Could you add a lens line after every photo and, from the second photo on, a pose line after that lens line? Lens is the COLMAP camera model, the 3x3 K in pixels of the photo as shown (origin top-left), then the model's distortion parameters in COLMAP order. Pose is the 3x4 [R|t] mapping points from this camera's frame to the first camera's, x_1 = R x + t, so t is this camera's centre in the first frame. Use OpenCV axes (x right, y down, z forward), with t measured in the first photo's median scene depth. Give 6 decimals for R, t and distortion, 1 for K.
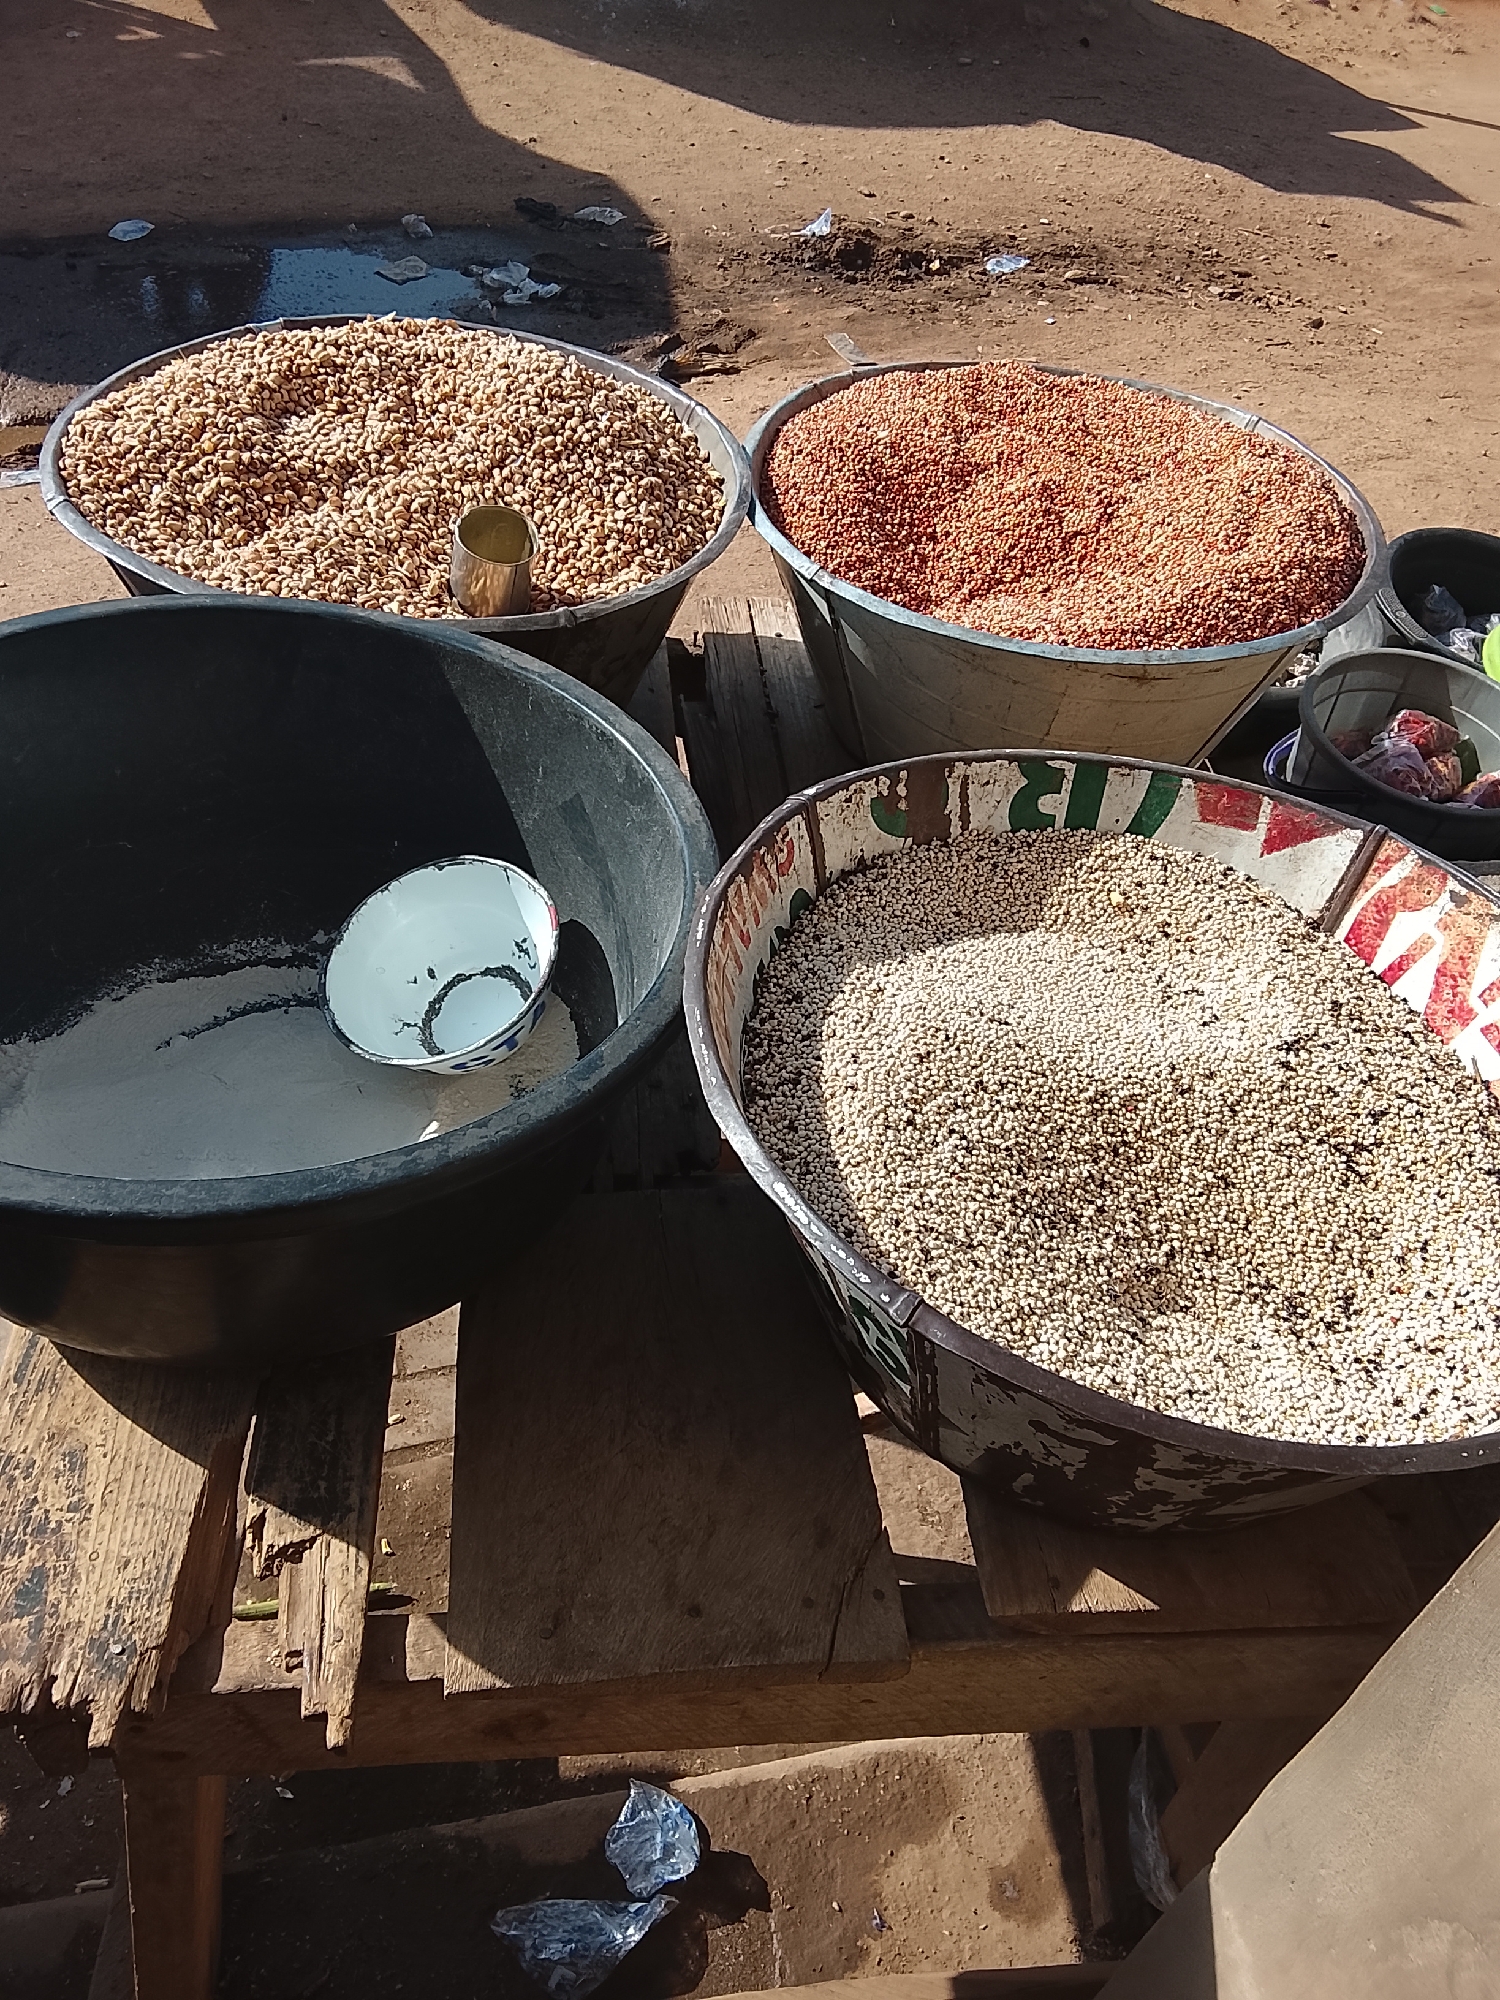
lens RADIAL K [[1564.8, 0, 750.0], [0, 1564.8, 1000.0], [0, 0, 1]] dist [0.113420, -0.178699]
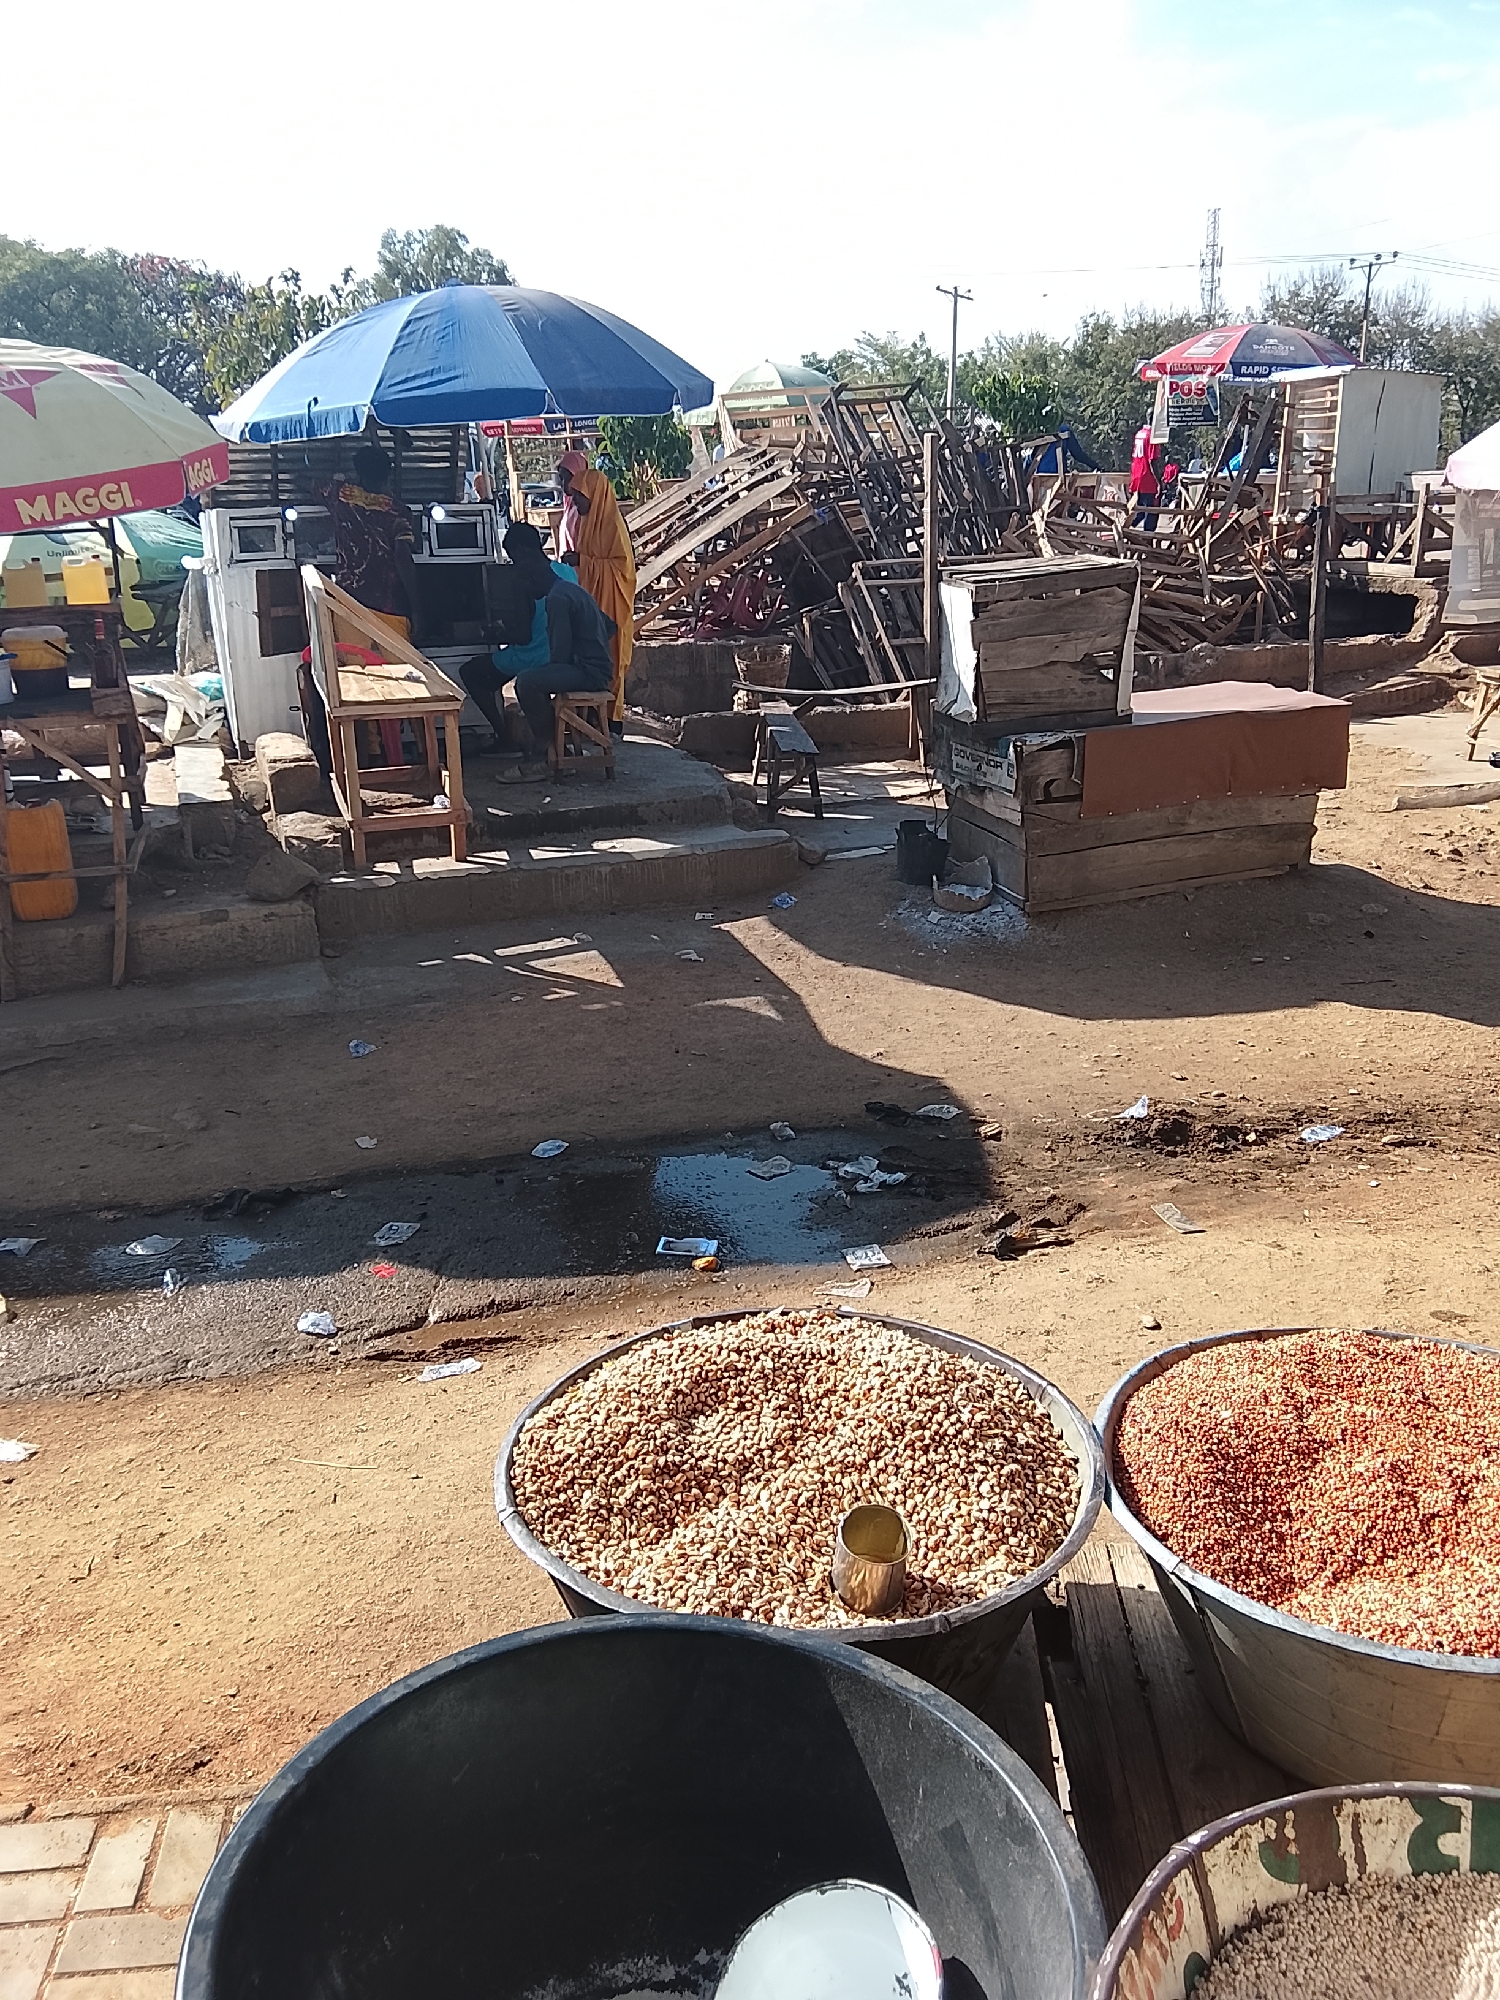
lens RADIAL K [[1564.8, 0, 750.0], [0, 1564.8, 1000.0], [0, 0, 1]] dist [0.113420, -0.178699]
pose [[0.978420, -0.067201, -0.195395, -0.003569], [-0.033685, 0.881111, -0.471709, -0.091129], [0.203864, 0.468111, 0.859832, -0.138693]]
